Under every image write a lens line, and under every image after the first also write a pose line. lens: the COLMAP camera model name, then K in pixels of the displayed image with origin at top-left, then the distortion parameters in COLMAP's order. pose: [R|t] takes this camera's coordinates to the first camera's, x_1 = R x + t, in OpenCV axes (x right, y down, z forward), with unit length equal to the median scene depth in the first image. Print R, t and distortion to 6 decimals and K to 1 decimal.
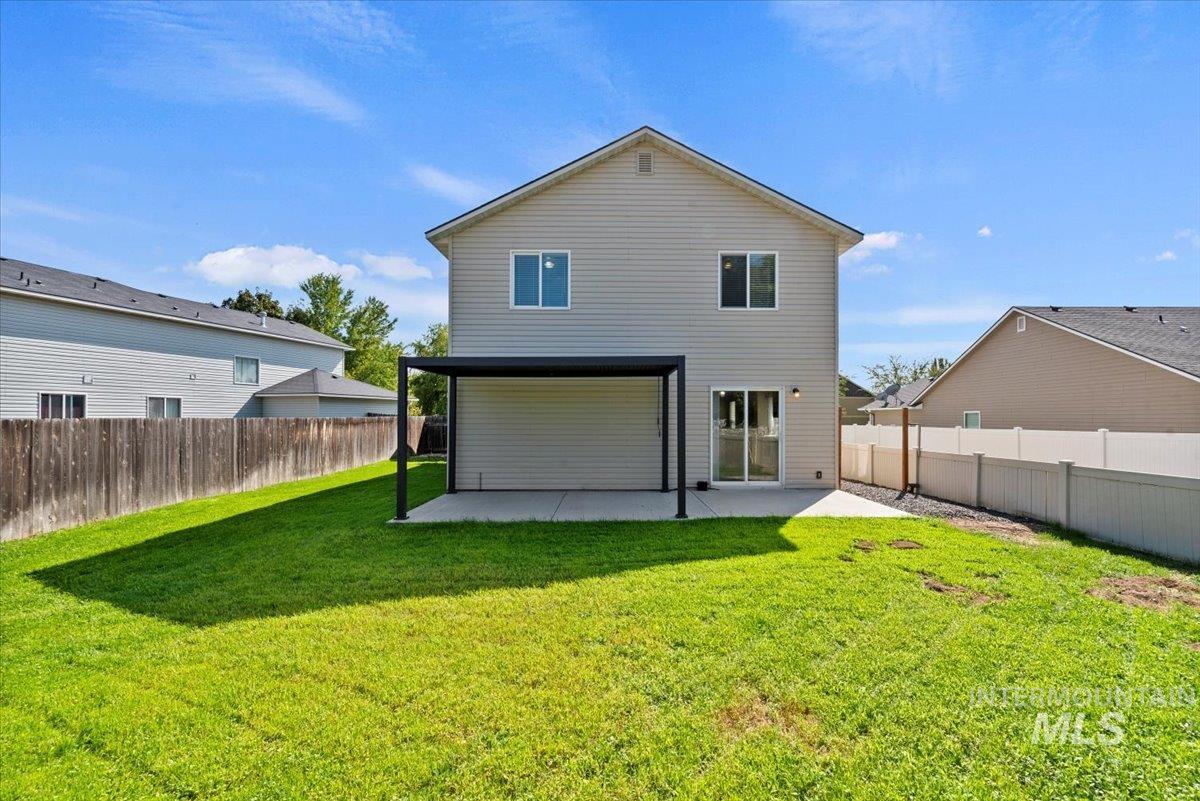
lens RADIAL K [[526.8, 0, 602.5], [0, 526.8, 408.7], [0, 0, 1]] dist [0.008987, 0.000320]
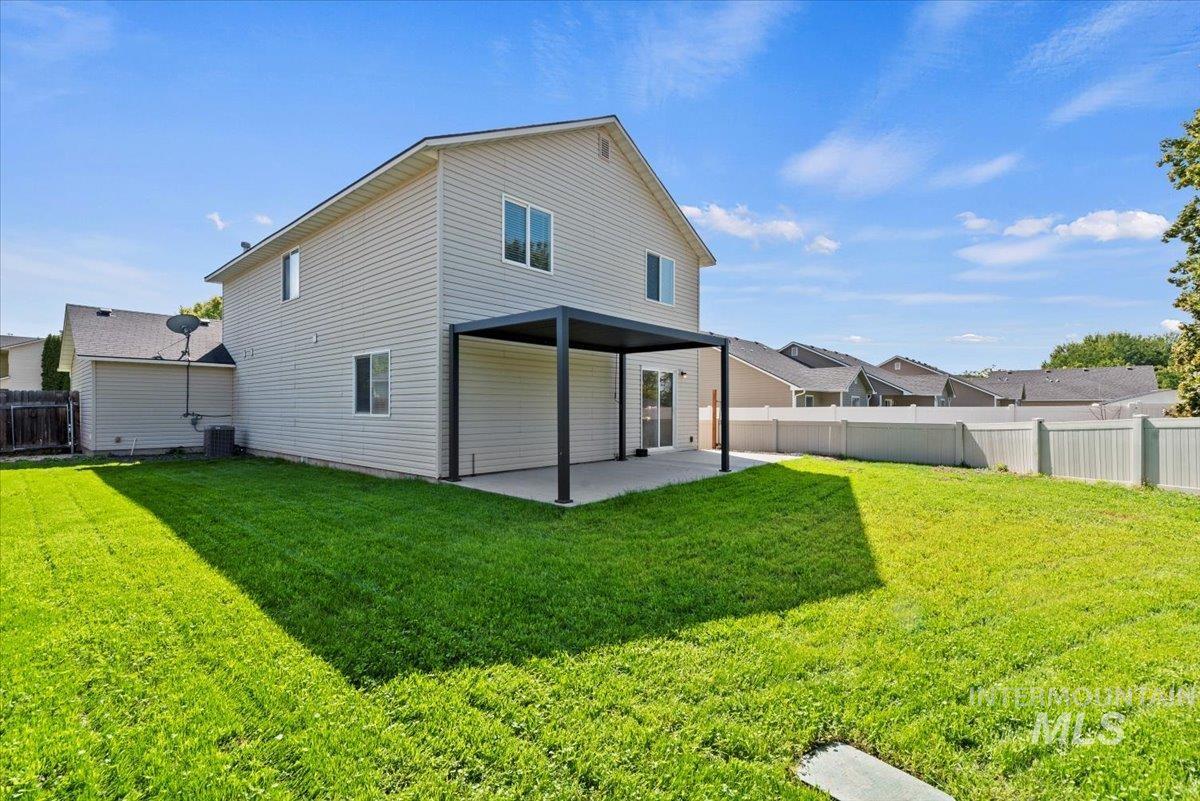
lens RADIAL K [[526.8, 0, 606.3], [0, 526.8, 405.5], [0, 0, 1]] dist [0.008987, 0.000320]
pose [[0.663368, 0.006096, 0.748268, -0.702047], [-0.011036, 0.999938, 0.001637, 0.041857], [-0.748212, -0.009344, 0.663394, 0.301419]]
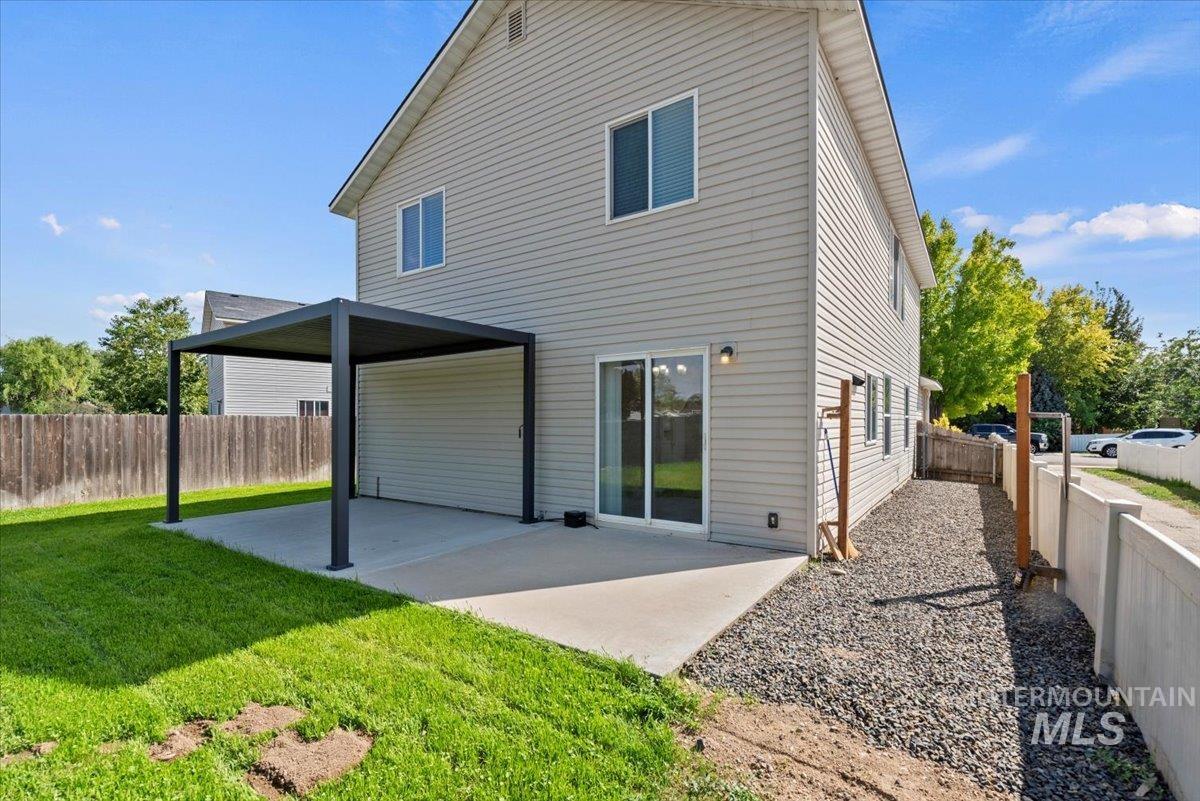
lens RADIAL K [[526.8, 0, 626.0], [0, 526.8, 424.6], [0, 0, 1]] dist [0.008987, 0.000320]
pose [[0.826813, 0.001324, -0.562475, 0.571387], [0.009792, 0.999812, 0.016749, 0.026575], [0.562392, -0.019356, 0.826644, 0.521474]]
